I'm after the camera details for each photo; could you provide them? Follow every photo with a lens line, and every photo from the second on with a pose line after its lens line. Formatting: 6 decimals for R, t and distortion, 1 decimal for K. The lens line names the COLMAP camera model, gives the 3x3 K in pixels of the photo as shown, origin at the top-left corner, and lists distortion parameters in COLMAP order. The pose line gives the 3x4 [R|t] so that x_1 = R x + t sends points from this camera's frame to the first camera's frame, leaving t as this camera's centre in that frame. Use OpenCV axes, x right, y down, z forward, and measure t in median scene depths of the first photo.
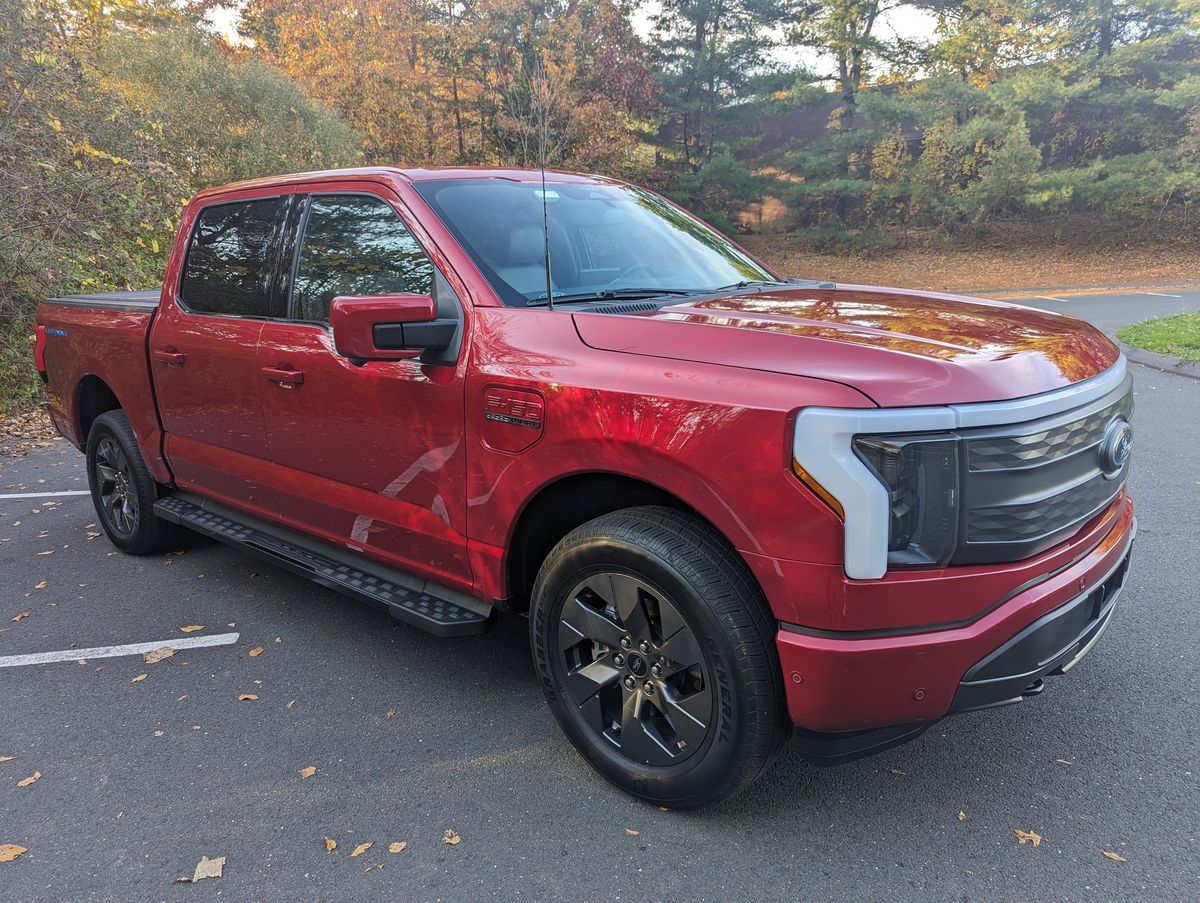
lens RADIAL K [[849.9, 0, 594.7], [0, 849.9, 445.2], [0, 0, 1]] dist [0.049914, -0.040237]
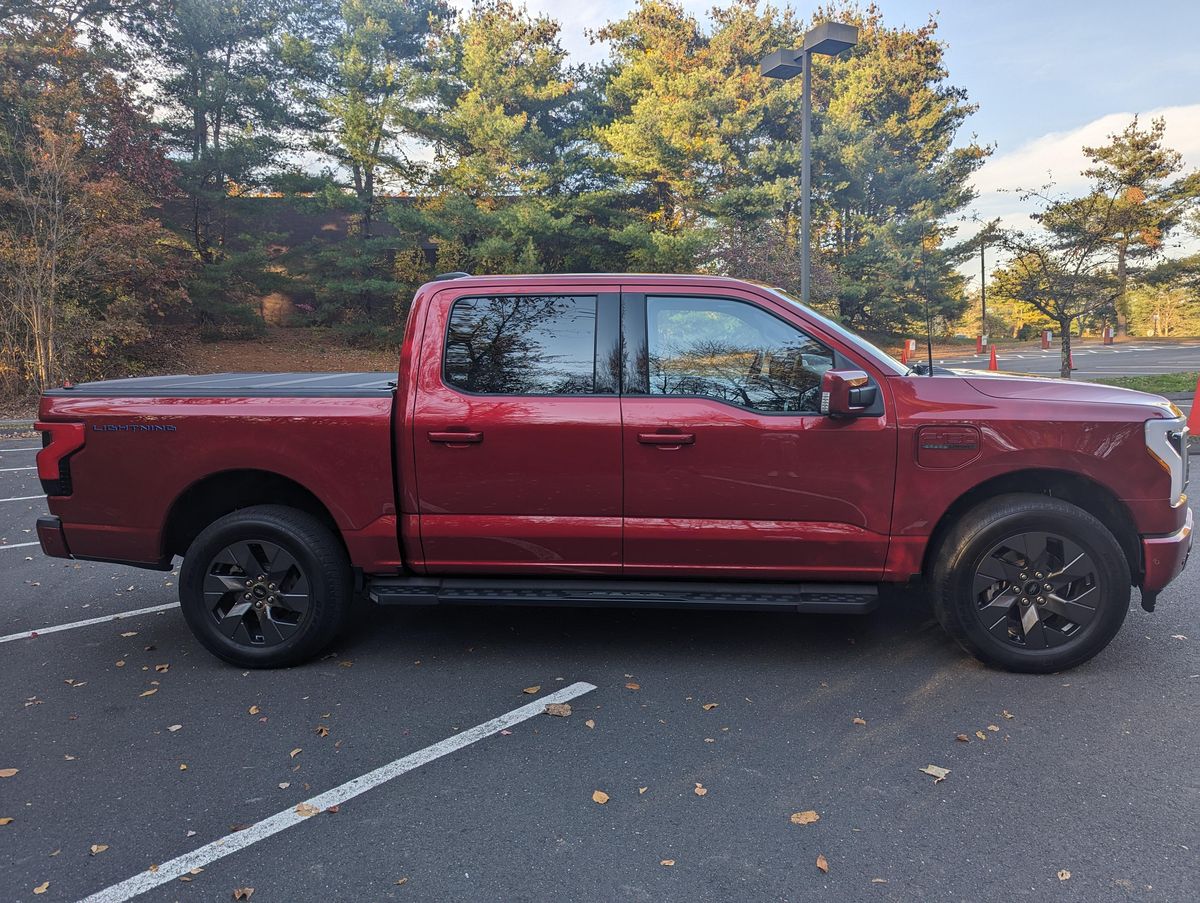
lens RADIAL K [[849.9, 0, 594.7], [0, 849.9, 445.2], [0, 0, 1]] dist [0.049914, -0.040237]
pose [[0.805791, -0.057680, 0.589384, -0.151245], [0.120991, 0.990287, -0.068501, -0.000367], [-0.579709, 0.126507, 0.804943, 0.011603]]
